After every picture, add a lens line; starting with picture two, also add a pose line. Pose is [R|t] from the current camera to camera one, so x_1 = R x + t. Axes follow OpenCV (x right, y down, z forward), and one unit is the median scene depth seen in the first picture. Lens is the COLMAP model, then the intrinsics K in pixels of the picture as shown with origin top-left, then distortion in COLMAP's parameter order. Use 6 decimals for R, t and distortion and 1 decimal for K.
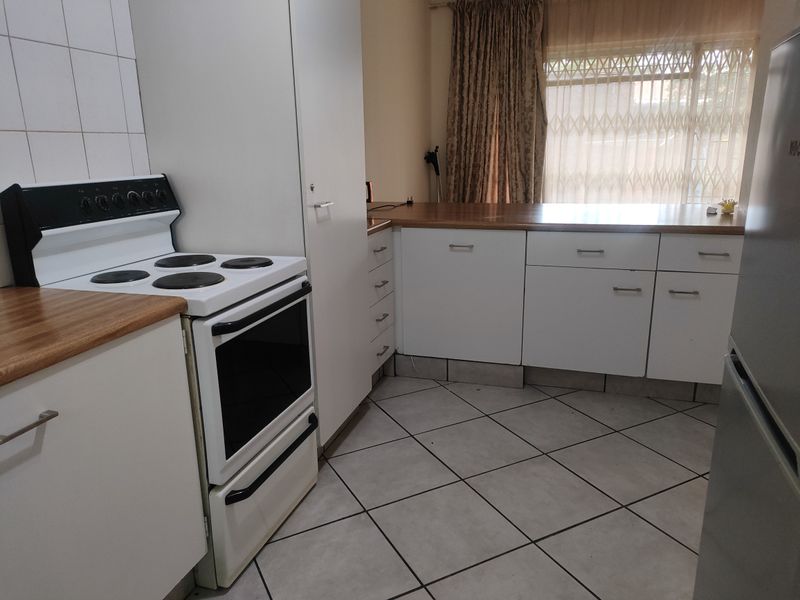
lens RADIAL K [[589.5, 0, 397.8], [0, 589.5, 308.8], [0, 0, 1]] dist [0.083440, -0.107461]
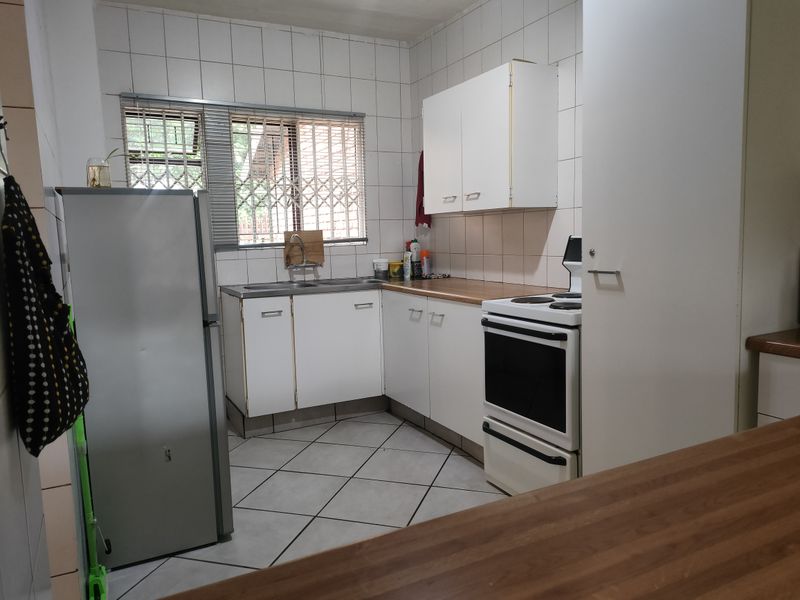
lens RADIAL K [[588.1, 0, 400.0], [0, 588.1, 300.0], [0, 0, 1]] dist [0.014263, 0.000391]
pose [[-0.709687, 0.127290, -0.692923, 0.576639], [-0.138600, 0.939096, 0.314465, -0.289865], [0.690750, 0.319211, -0.648822, 1.055549]]
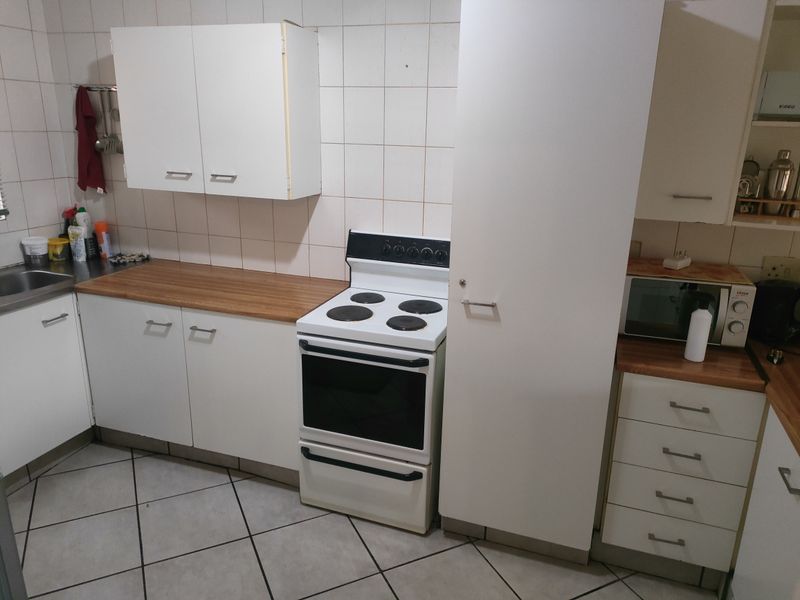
lens RADIAL K [[591.3, 0, 400.0], [0, 591.3, 300.0], [0, 0, 1]] dist [0.040969, 0.001123]
pose [[-0.035923, 0.318643, -0.947194, 0.604136], [-0.282140, 0.906015, 0.315490, -0.340859], [0.958700, 0.278575, 0.057355, 0.615741]]
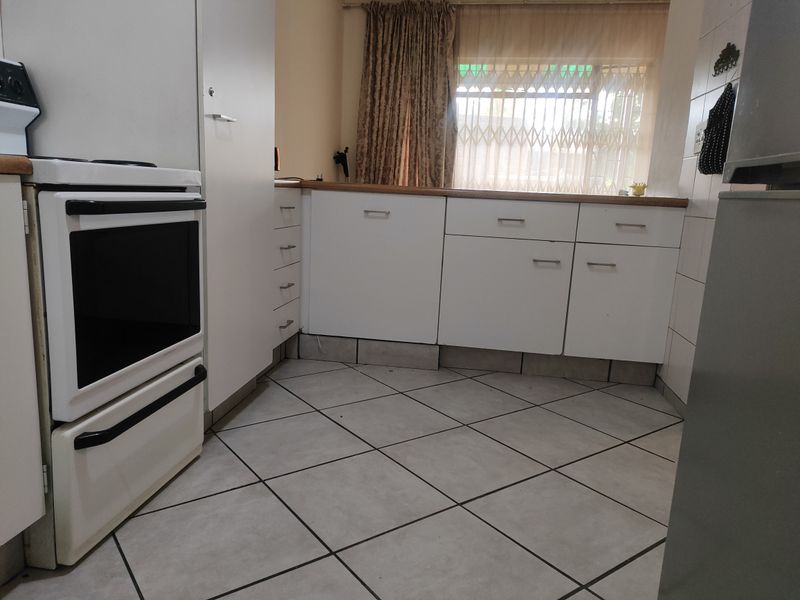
lens RADIAL K [[591.5, 0, 400.9], [0, 591.5, 308.1], [0, 0, 1]] dist [0.031725, -0.005768]
pose [[0.984432, 0.034049, 0.172436, -0.010346], [-0.021751, 0.997116, -0.072714, 0.114674], [-0.174415, 0.067832, 0.982333, 0.099022]]
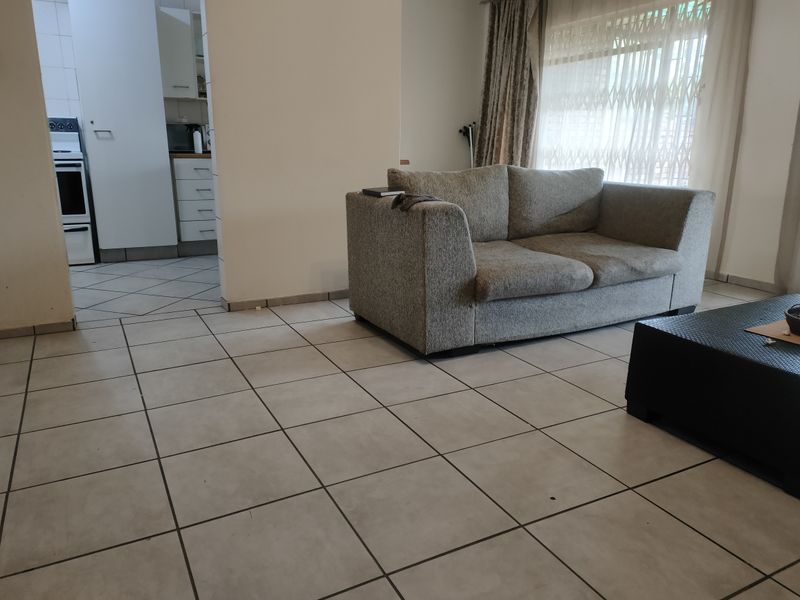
lens RADIAL K [[588.1, 0, 402.2], [0, 588.1, 310.9], [0, 0, 1]] dist [0.009268, -0.000158]
pose [[0.712757, 0.225958, -0.664018, 1.653194], [-0.215134, 0.971486, 0.099662, 0.006942], [0.667603, 0.071818, 0.741045, 0.146949]]
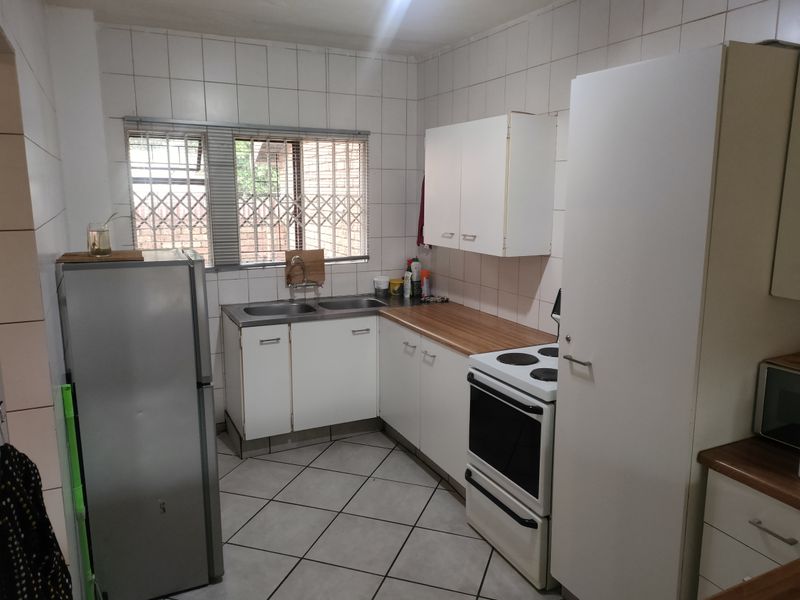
lens RADIAL K [[601.6, 0, 406.4], [0, 601.6, 297.6], [0, 0, 1]] dist [0.023055, 0.000181]
pose [[-0.724125, 0.146369, -0.673958, 0.562824], [-0.164464, 0.912379, 0.374855, -0.454861], [0.669772, 0.382284, -0.636604, 1.063168]]
